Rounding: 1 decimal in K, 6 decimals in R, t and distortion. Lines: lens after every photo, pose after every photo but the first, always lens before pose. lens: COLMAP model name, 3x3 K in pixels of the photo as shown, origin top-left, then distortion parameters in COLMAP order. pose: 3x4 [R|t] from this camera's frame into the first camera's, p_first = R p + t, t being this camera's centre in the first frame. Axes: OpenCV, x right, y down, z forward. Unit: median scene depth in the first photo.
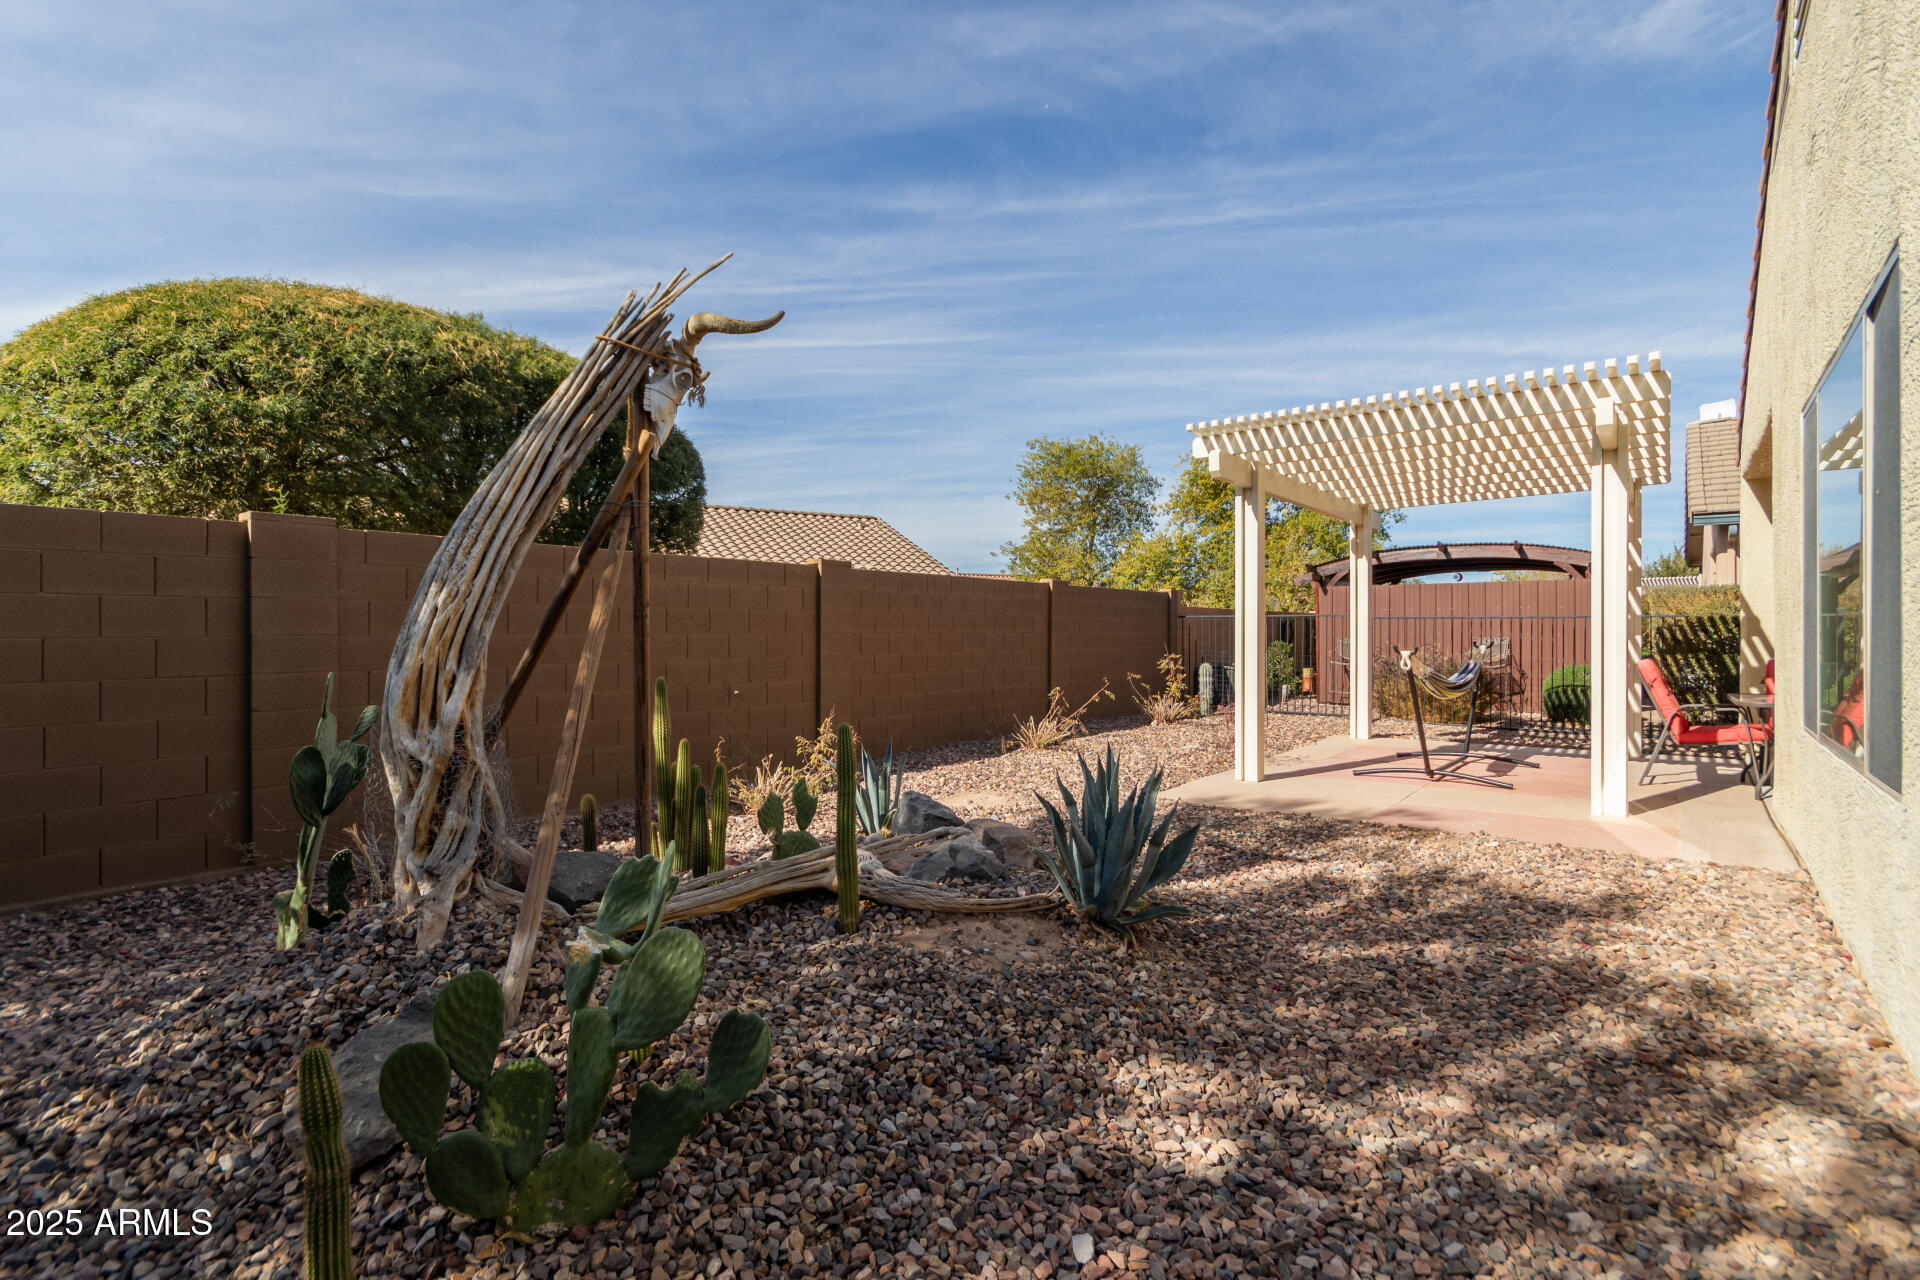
lens RADIAL K [[926.7, 0, 945.0], [0, 926.7, 634.3], [0, 0, 1]] dist [0.018293, -0.000509]
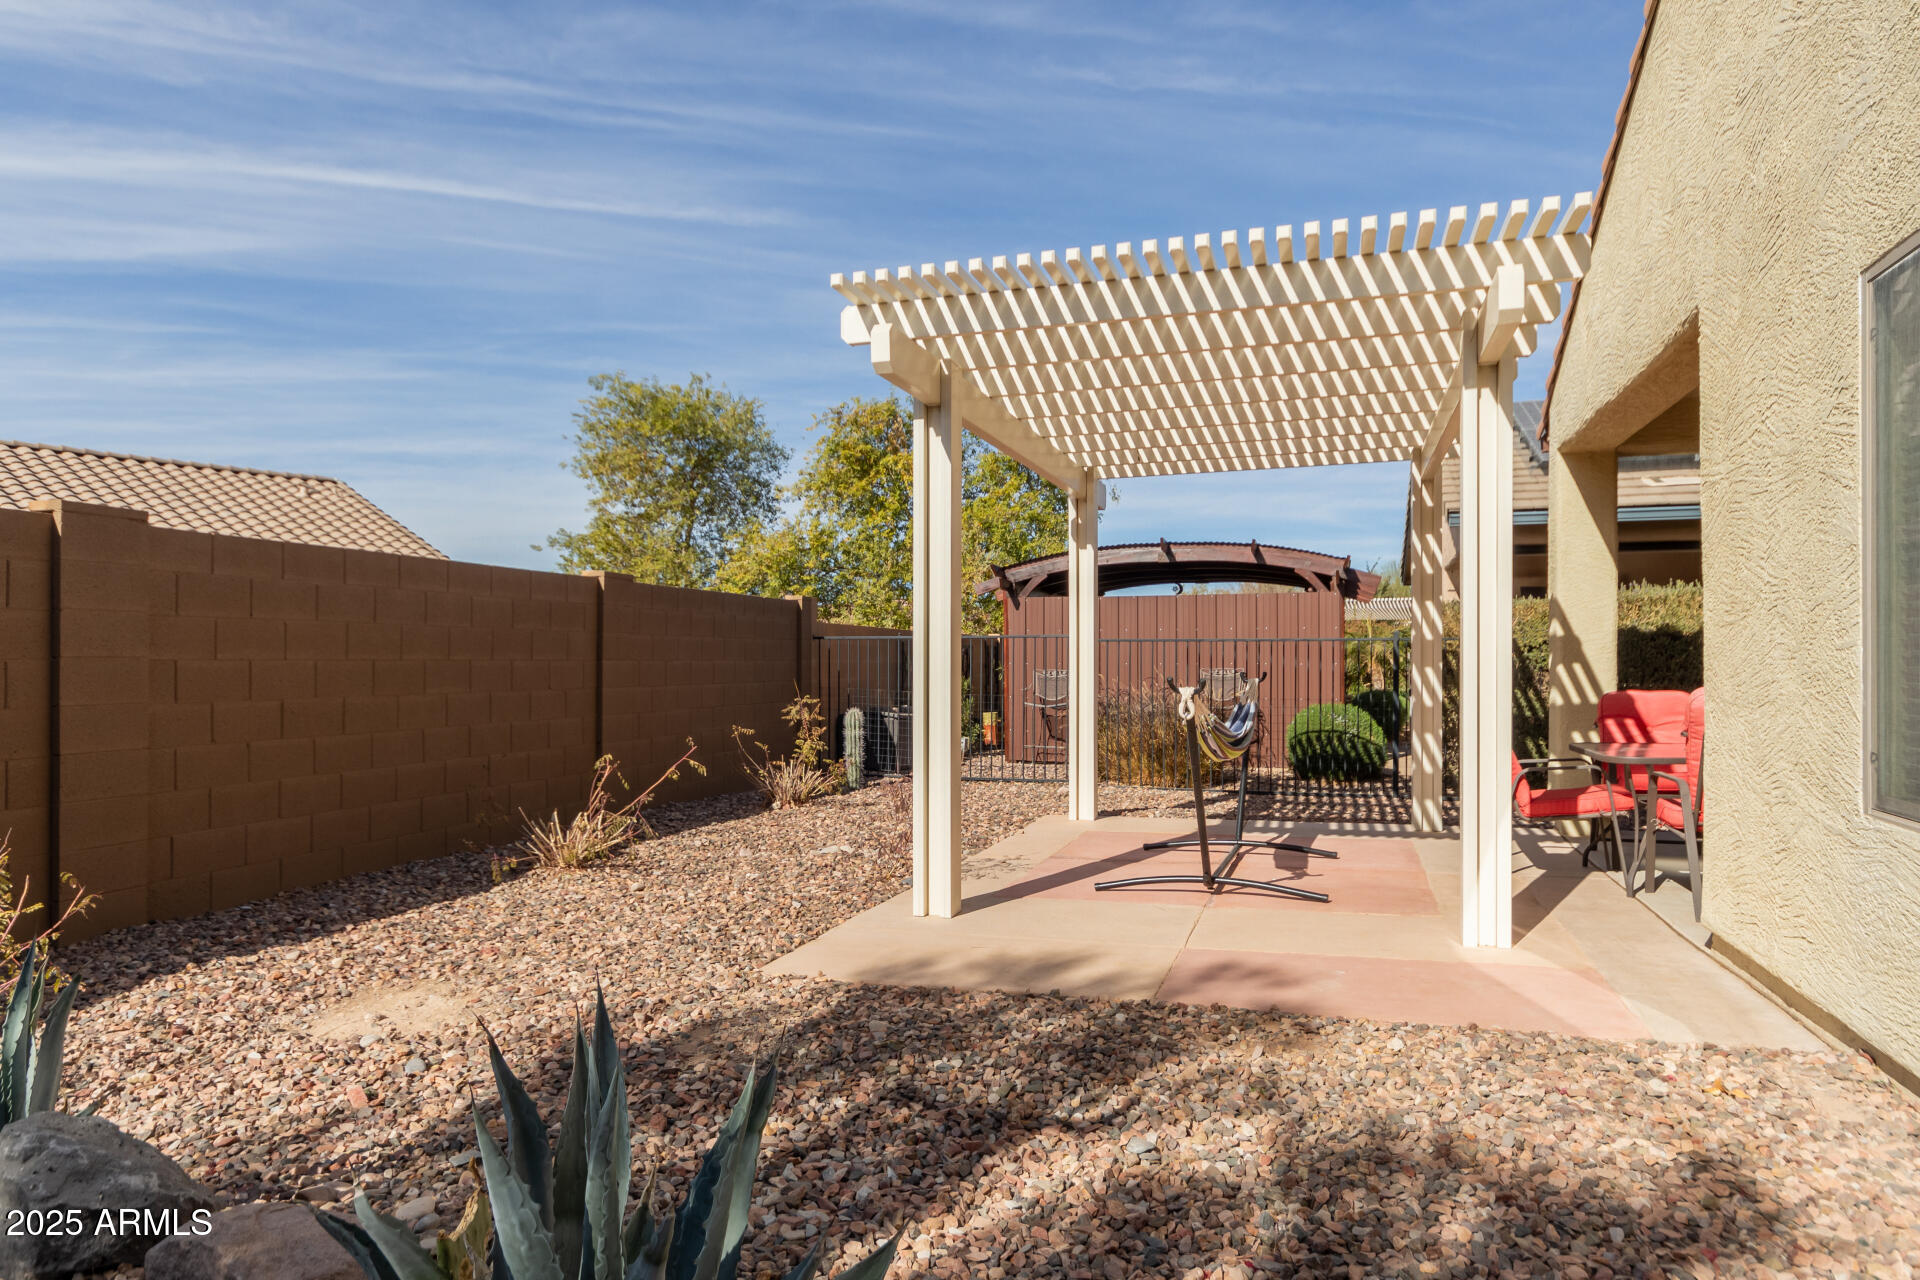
lens RADIAL K [[1219.5, 0, 1029.9], [0, 1219.5, 647.0], [0, 0, 1]] dist [-0.007609, -0.001205]
pose [[0.911626, 0.005101, 0.410989, 0.042784], [0.002165, 0.999850, -0.017210, 0.002983], [-0.411015, 0.016579, 0.911478, 0.176415]]
